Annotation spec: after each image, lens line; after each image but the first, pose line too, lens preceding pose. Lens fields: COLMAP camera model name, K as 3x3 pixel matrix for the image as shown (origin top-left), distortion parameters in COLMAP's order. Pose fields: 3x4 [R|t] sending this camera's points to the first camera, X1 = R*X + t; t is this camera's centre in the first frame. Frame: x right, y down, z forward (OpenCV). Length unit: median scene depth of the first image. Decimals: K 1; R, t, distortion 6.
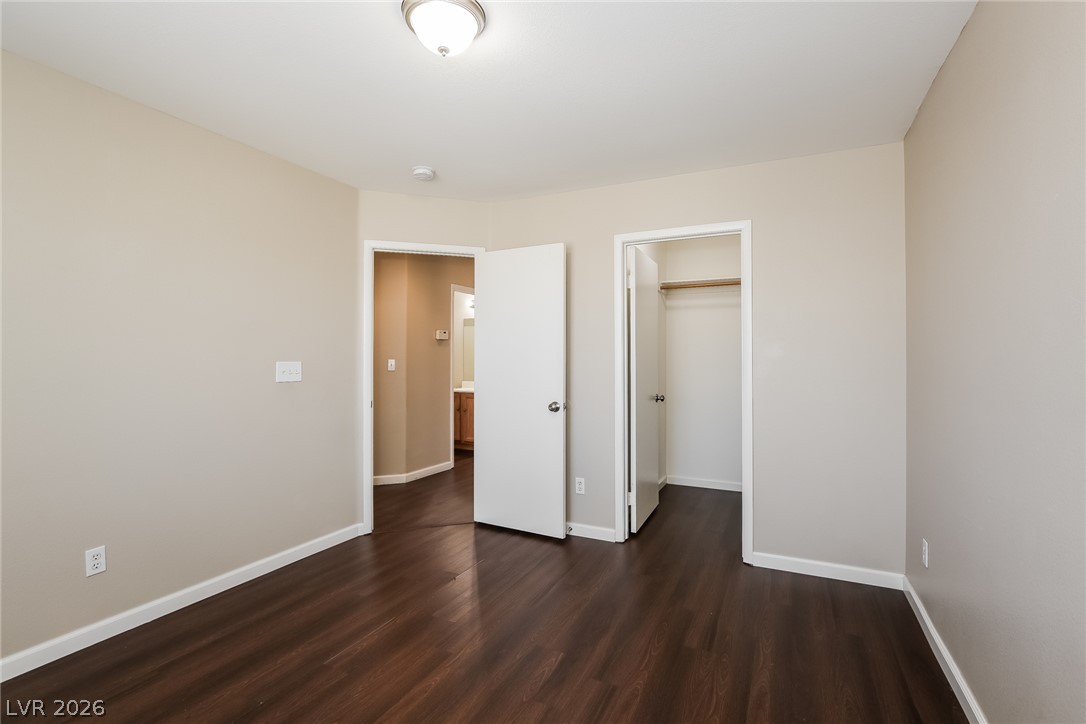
lens RADIAL K [[496.9, 0, 543.0], [0, 496.9, 362.0], [0, 0, 1]] dist [0.001488, 0.000478]
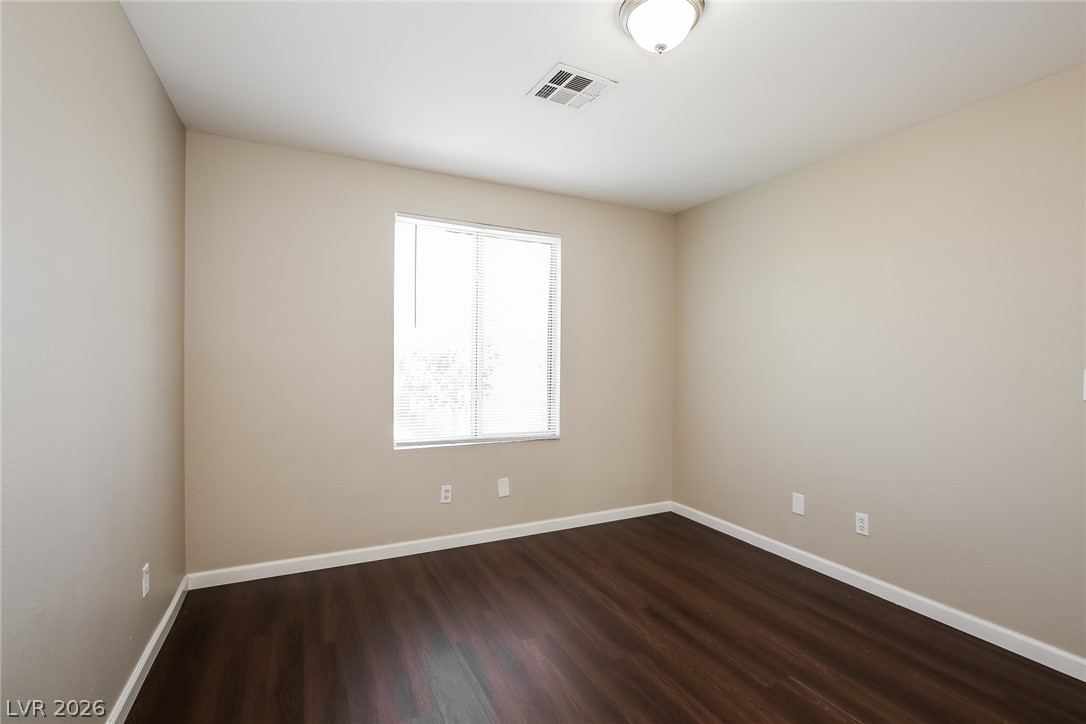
lens RADIAL K [[496.9, 0, 543.0], [0, 496.9, 362.0], [0, 0, 1]] dist [0.001488, 0.000478]
pose [[-0.616953, 0.000749, -0.786999, 0.594702], [-0.001047, 0.999998, 0.001773, -0.009731], [0.786999, 0.001918, -0.616951, 1.162798]]
